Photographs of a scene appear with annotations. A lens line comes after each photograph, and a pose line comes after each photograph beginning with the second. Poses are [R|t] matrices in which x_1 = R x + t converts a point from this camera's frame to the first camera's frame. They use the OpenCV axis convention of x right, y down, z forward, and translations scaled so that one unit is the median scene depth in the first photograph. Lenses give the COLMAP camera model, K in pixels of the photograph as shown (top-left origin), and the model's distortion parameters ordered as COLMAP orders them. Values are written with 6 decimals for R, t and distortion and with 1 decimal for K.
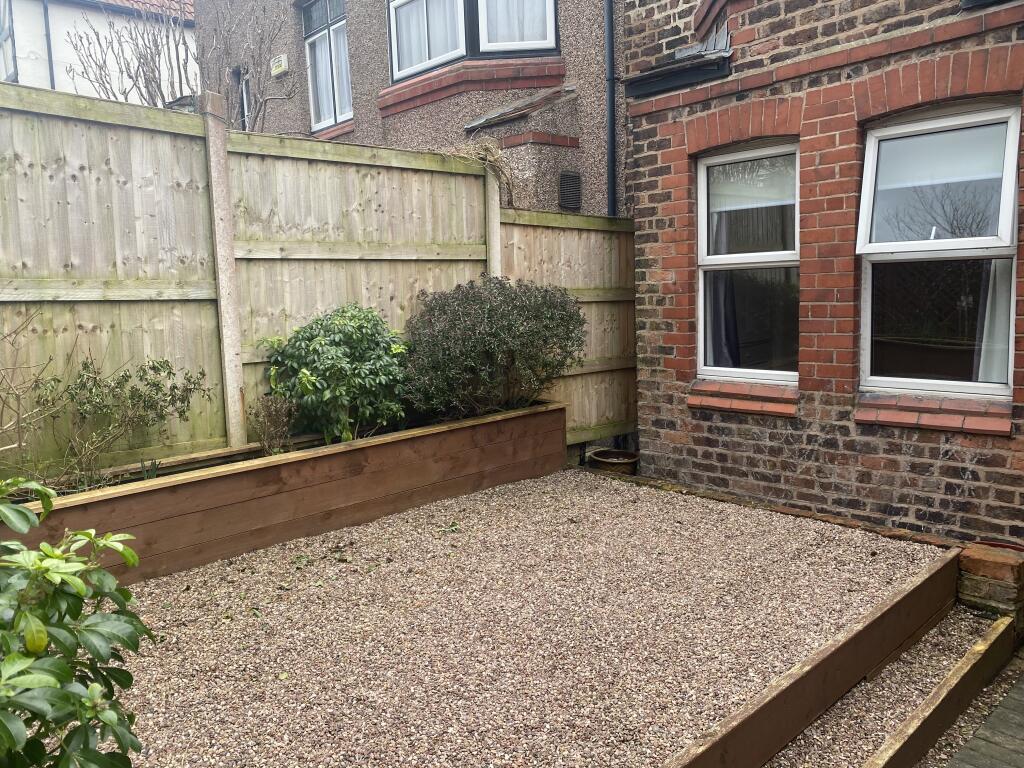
lens RADIAL K [[777.4, 0, 511.6], [0, 777.4, 382.7], [0, 0, 1]] dist [-0.003092, -0.002534]
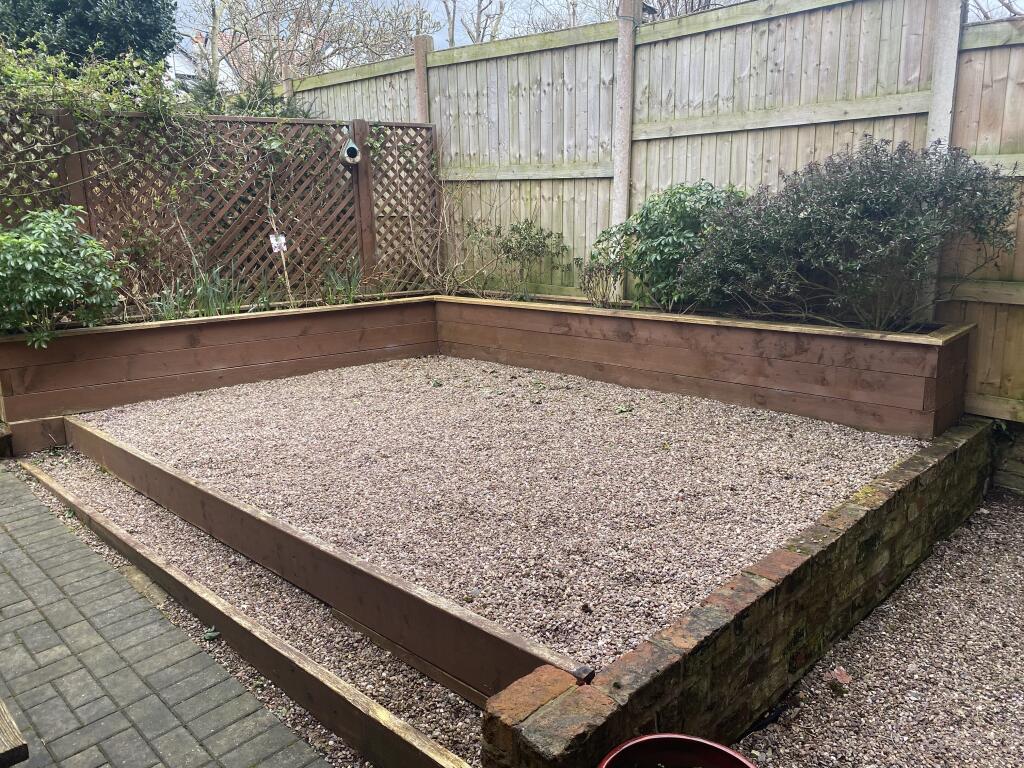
lens RADIAL K [[777.4, 0, 511.6], [0, 777.4, 384.0], [0, 0, 1]] dist [-0.003092, -0.002534]
pose [[0.042311, 0.253212, -0.966485, 0.868527], [-0.090969, 0.964310, 0.248660, -0.080079], [0.994954, 0.077399, 0.063835, 0.769870]]
